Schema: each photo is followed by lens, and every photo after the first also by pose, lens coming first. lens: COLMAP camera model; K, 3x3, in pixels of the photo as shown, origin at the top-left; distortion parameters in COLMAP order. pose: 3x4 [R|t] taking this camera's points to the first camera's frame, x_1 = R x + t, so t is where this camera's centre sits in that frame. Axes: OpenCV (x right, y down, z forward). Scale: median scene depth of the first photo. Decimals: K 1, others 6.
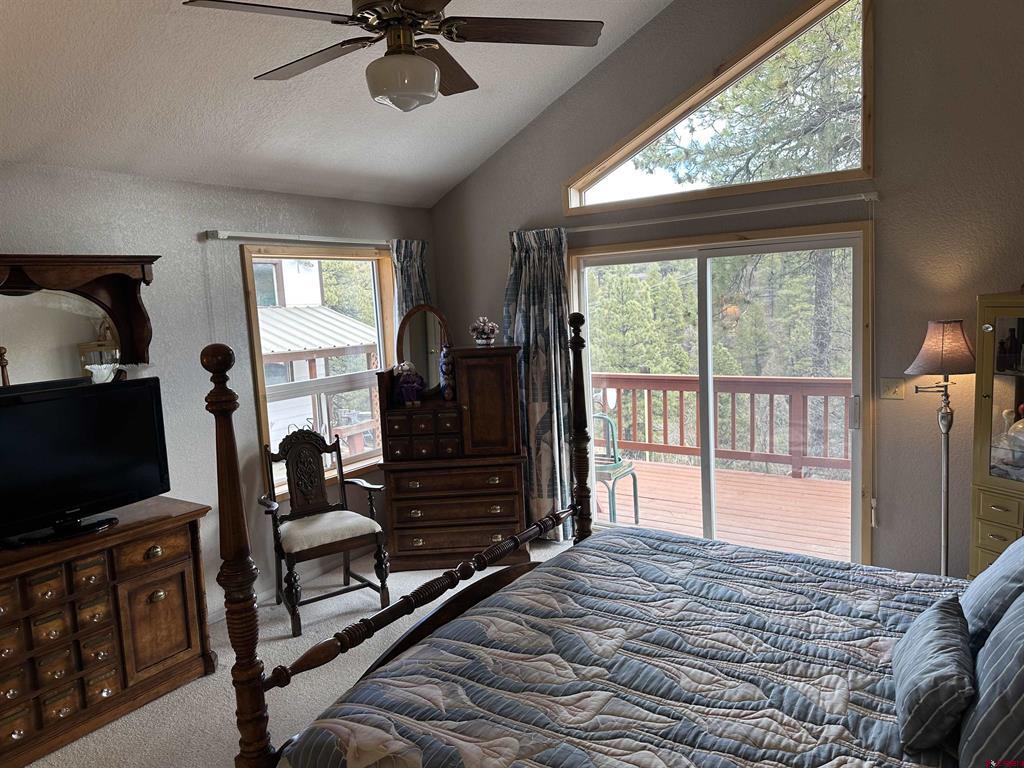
lens RADIAL K [[715.6, 0, 509.7], [0, 715.6, 383.7], [0, 0, 1]] dist [0.081254, -0.104013]
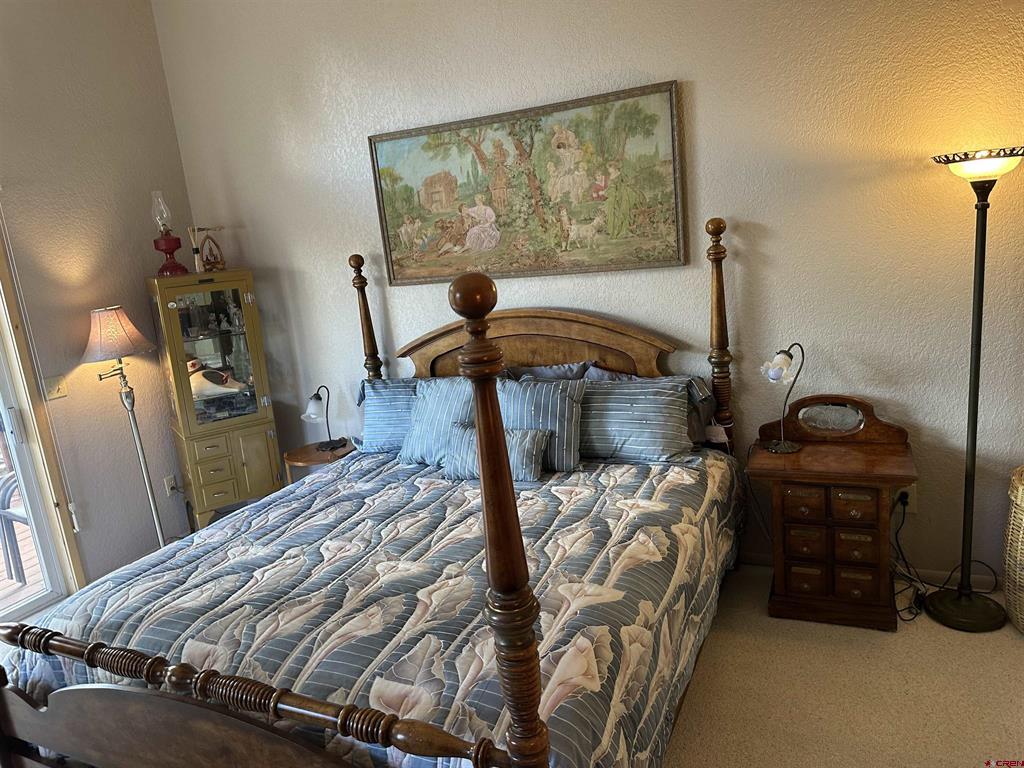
lens RADIAL K [[715.6, 0, 511.3], [0, 715.6, 384.4], [0, 0, 1]] dist [0.081254, -0.104013]
pose [[-0.146904, -0.142926, 0.978770, -0.756252], [0.231831, 0.956970, 0.174538, -0.037995], [-0.961600, 0.252549, -0.107448, 0.773140]]
